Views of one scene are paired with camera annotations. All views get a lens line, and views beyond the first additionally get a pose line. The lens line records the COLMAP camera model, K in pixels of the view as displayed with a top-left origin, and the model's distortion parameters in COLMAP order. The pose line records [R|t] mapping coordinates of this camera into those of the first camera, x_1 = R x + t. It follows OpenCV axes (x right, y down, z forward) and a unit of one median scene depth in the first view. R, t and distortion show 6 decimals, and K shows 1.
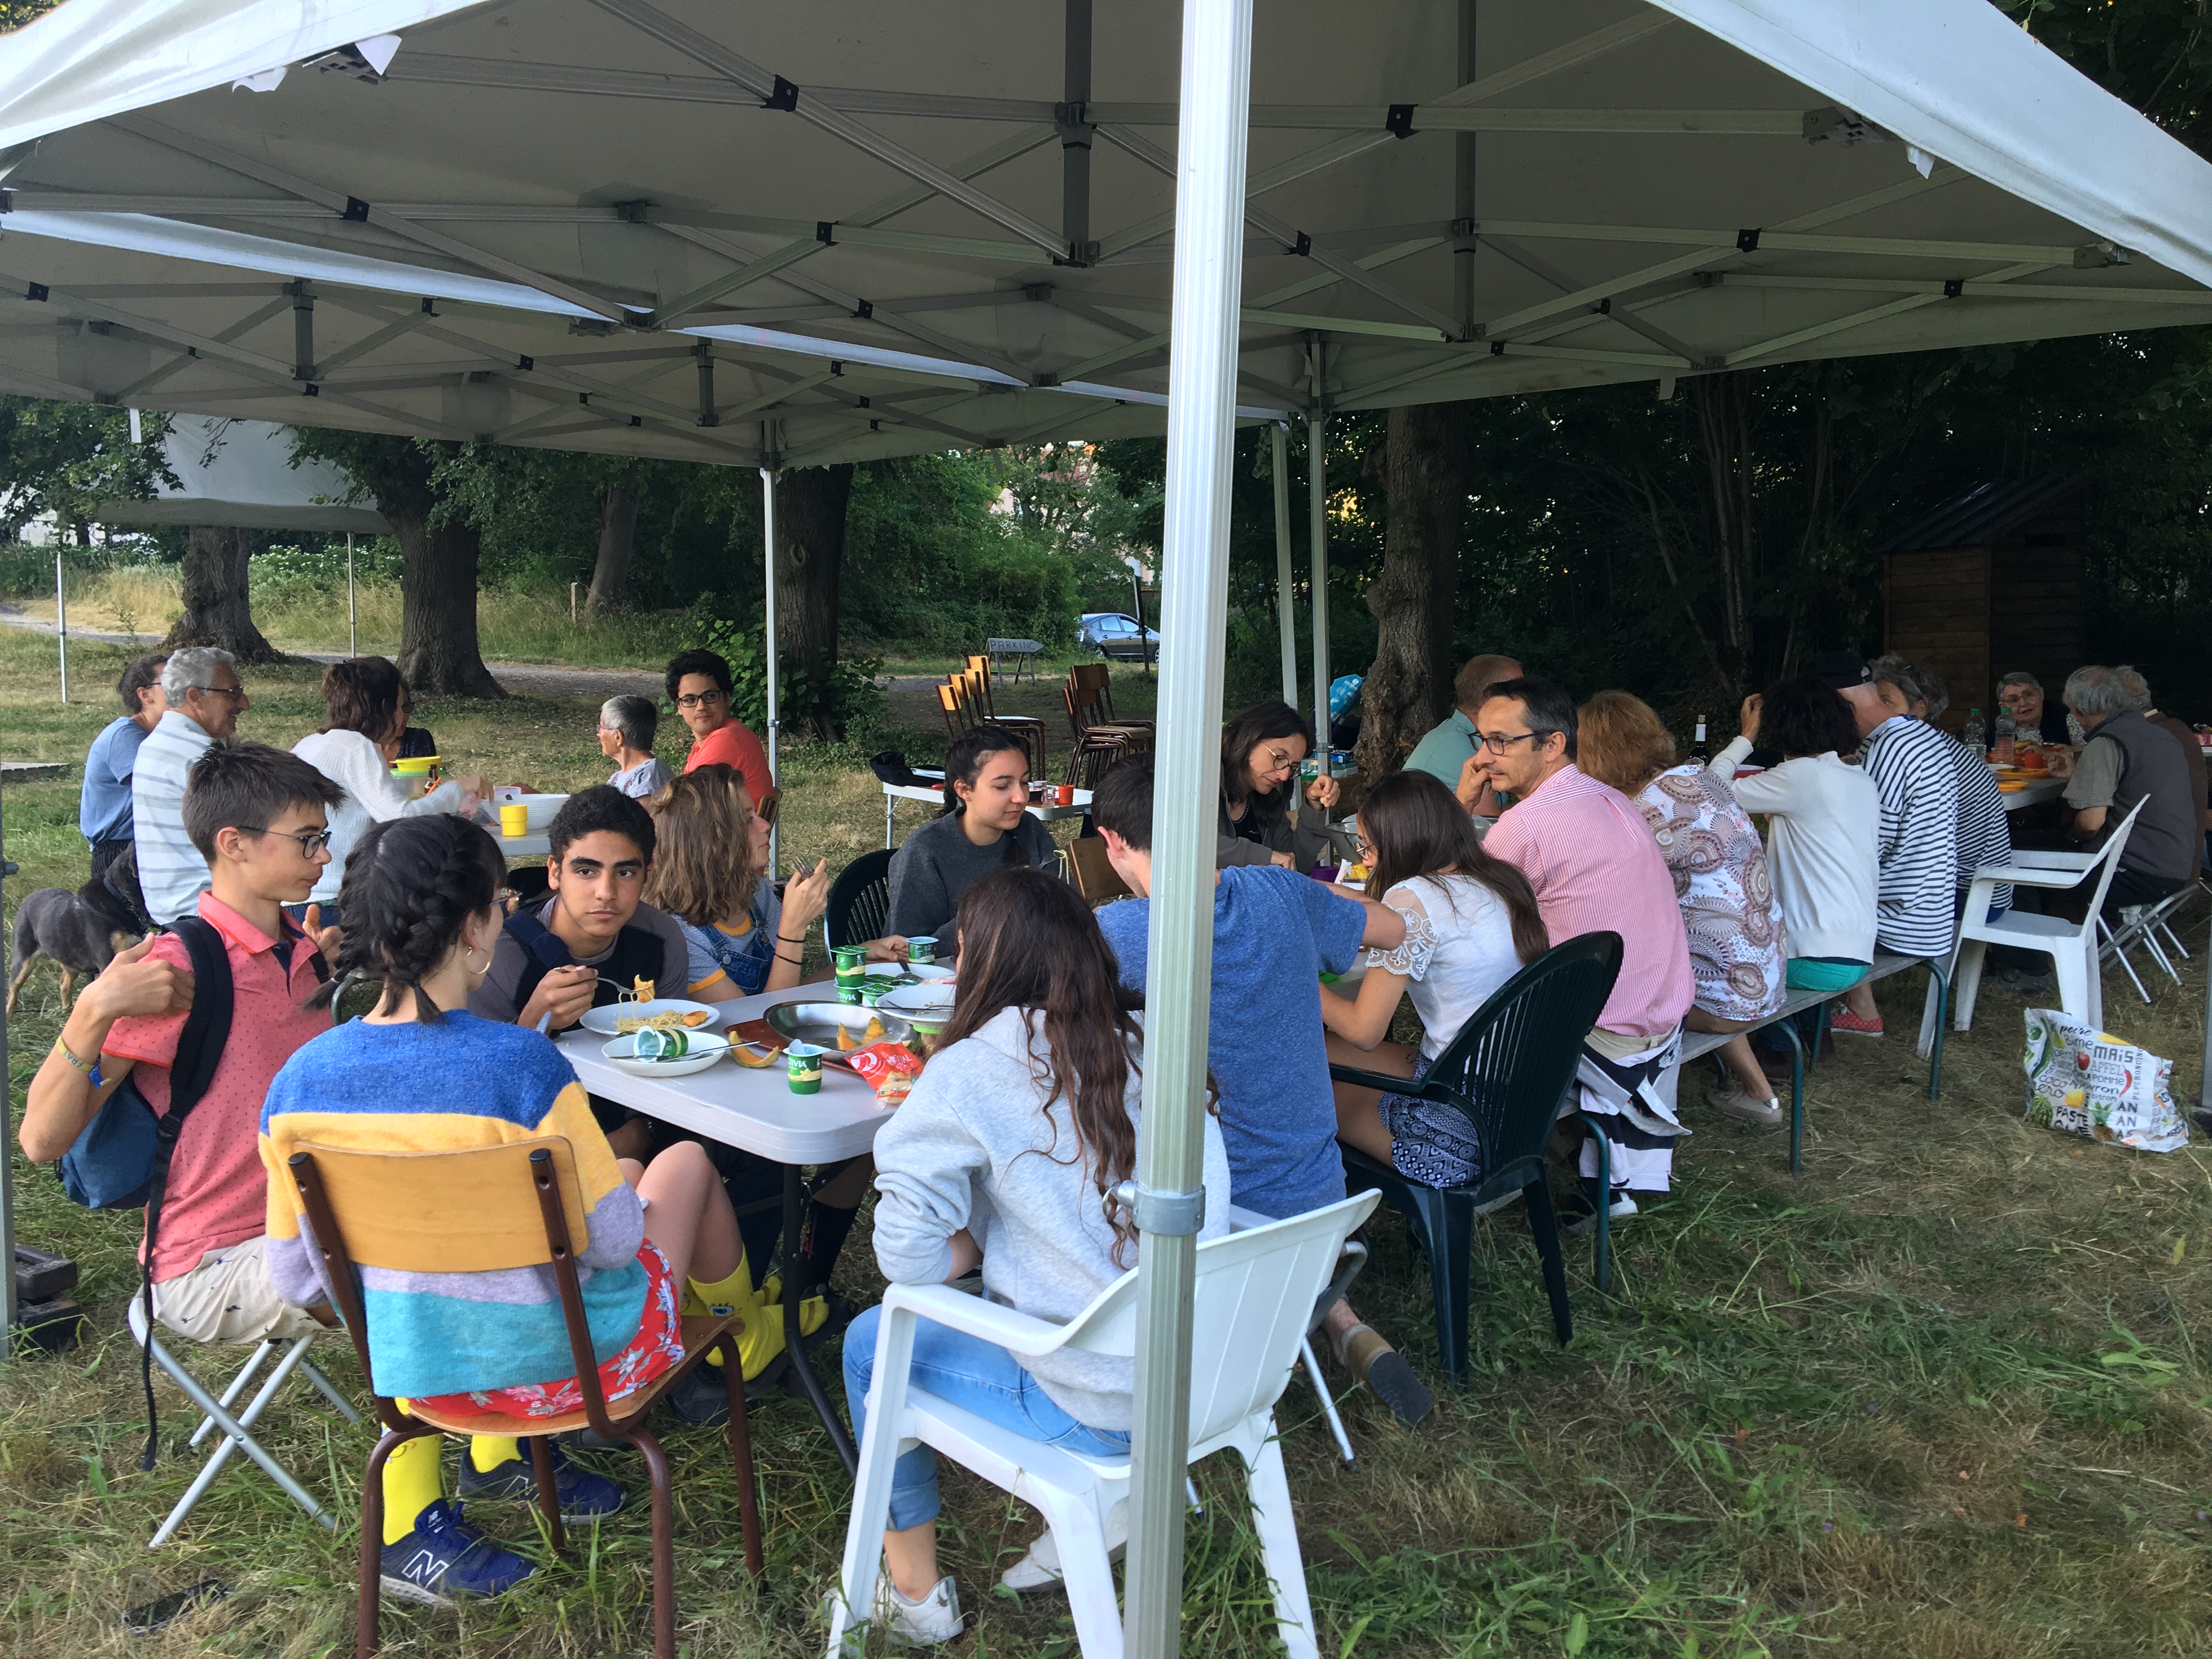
lens RADIAL K [[1845.7, 0, 1108.0], [0, 1845.7, 828.8], [0, 0, 1]] dist [0.020433, 0.002453]
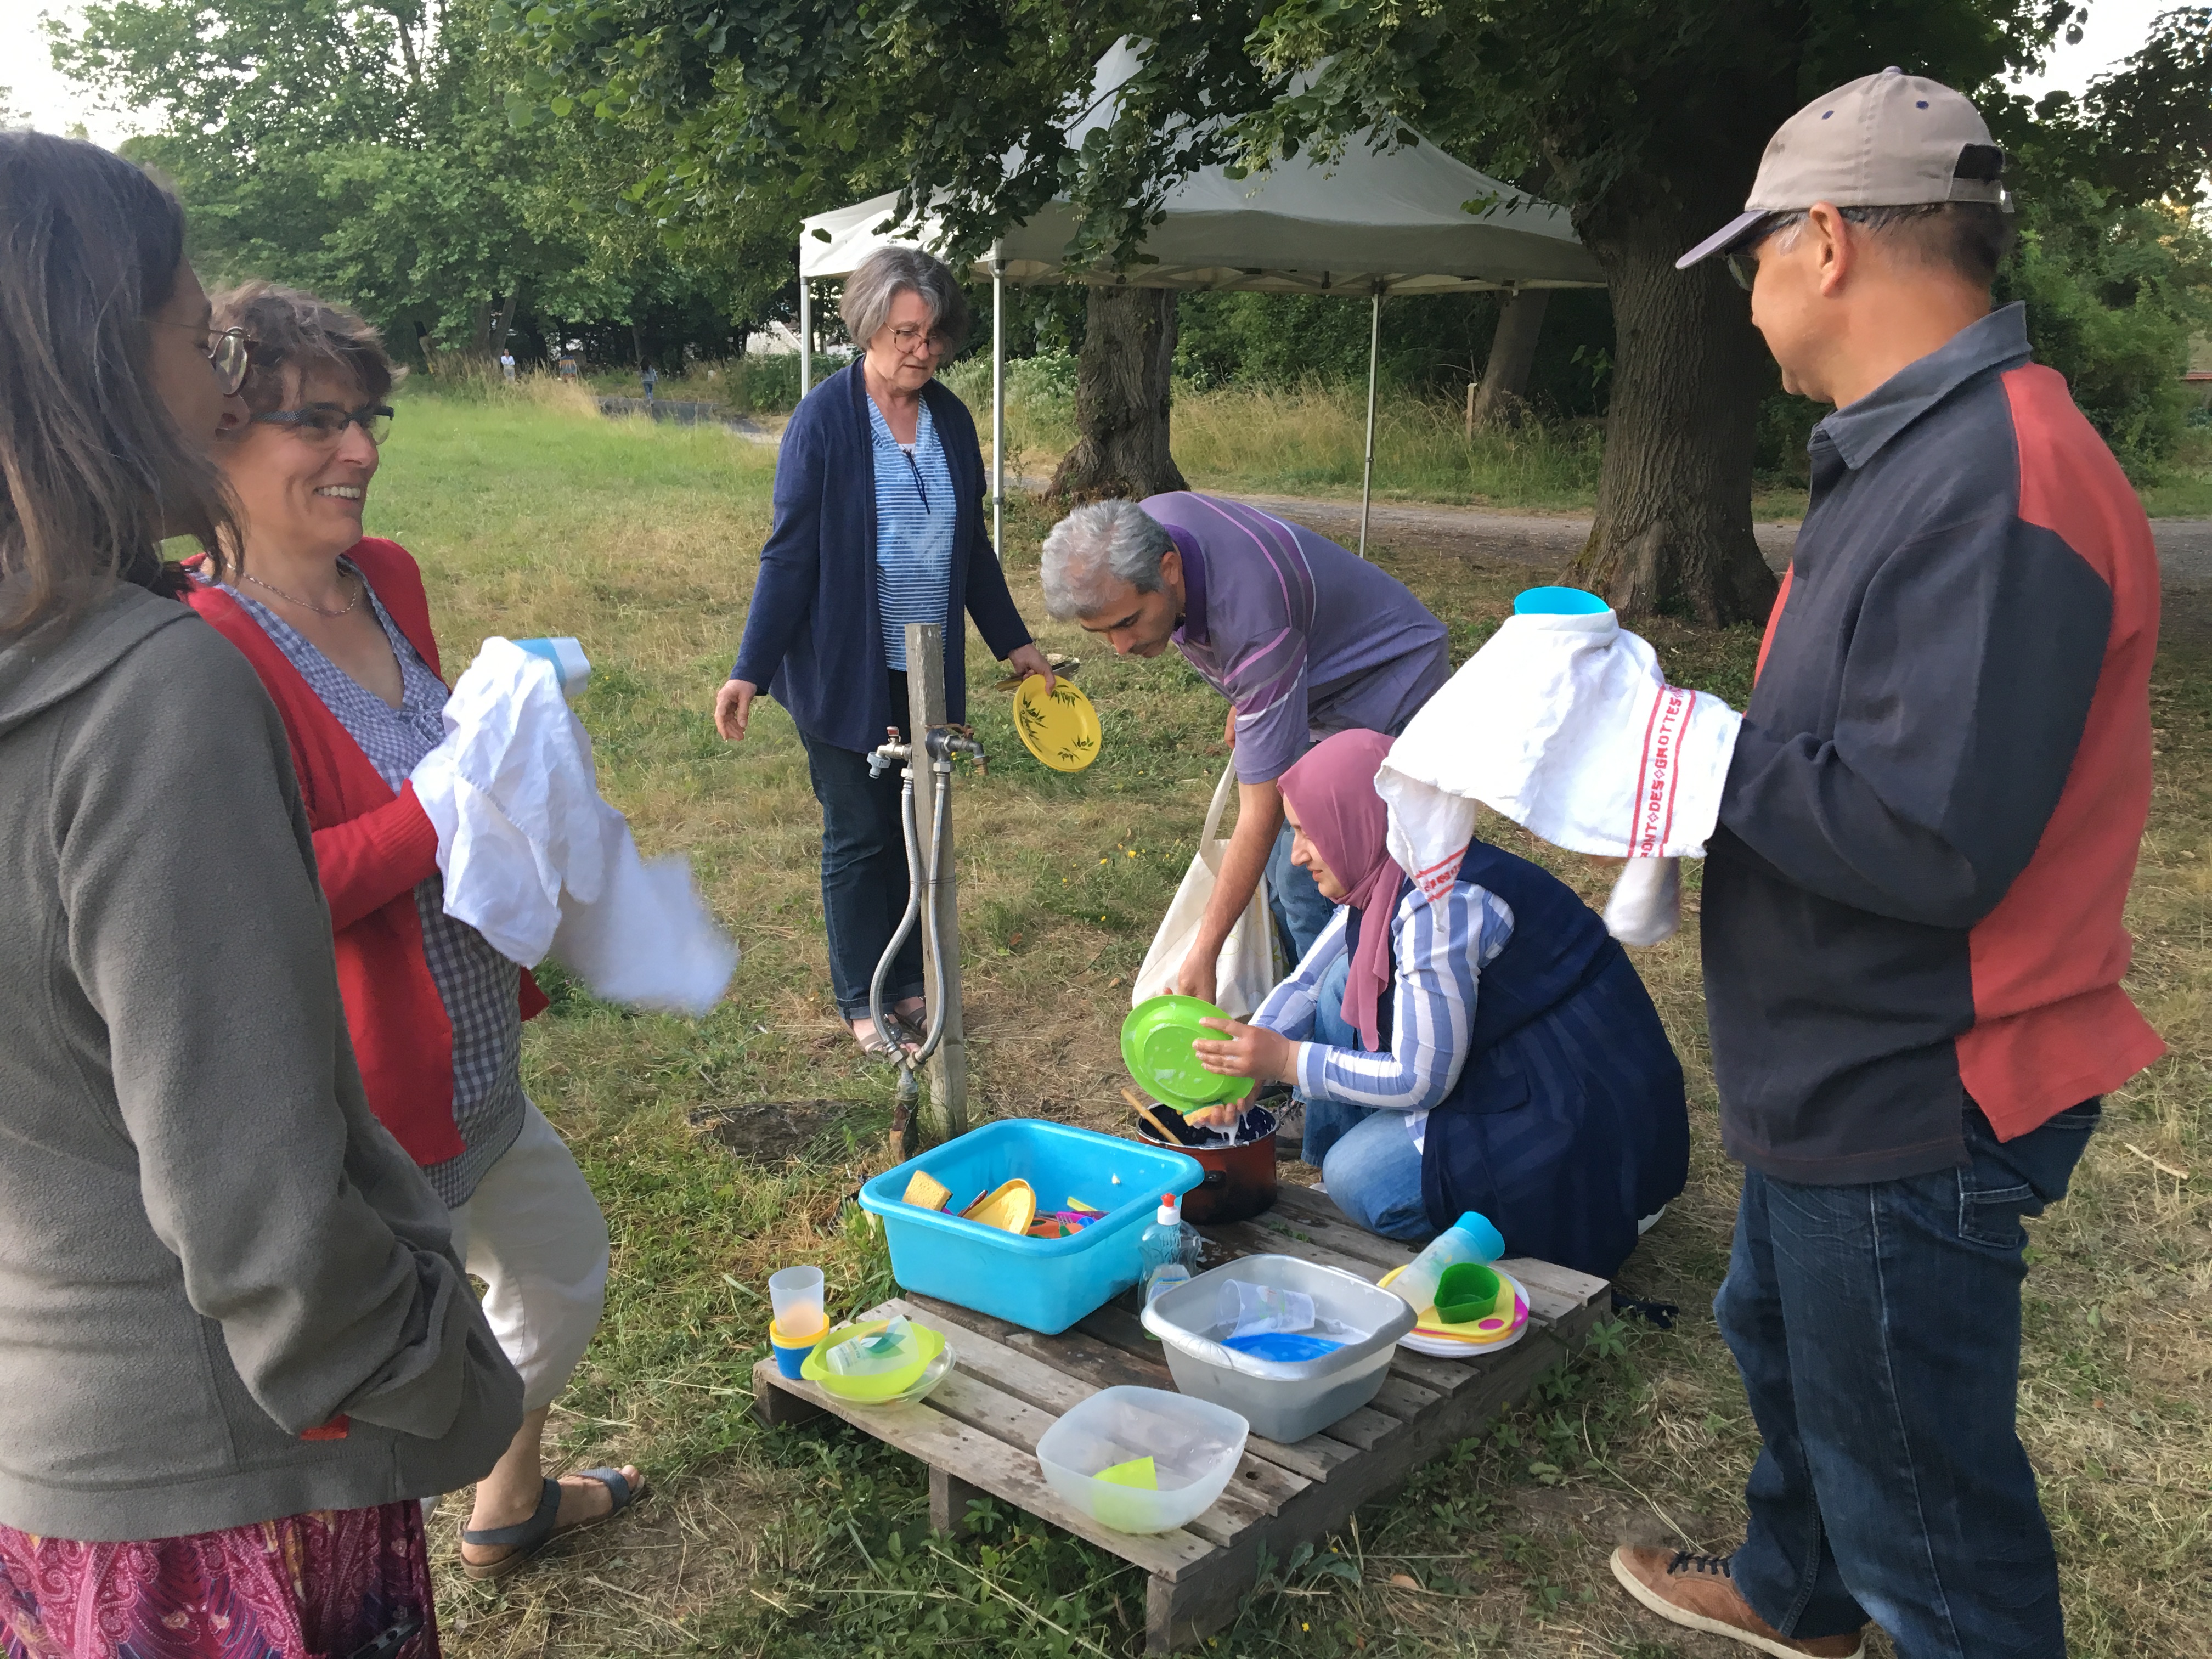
lens RADIAL K [[1845.7, 0, 1104.6], [0, 1845.7, 831.0], [0, 0, 1]] dist [0.020433, 0.002453]
pose [[0.946729, 0.061148, -0.316172, -0.197393], [-0.027697, 0.993630, 0.109234, -0.037774], [0.320837, -0.094658, 0.942392, 0.280300]]
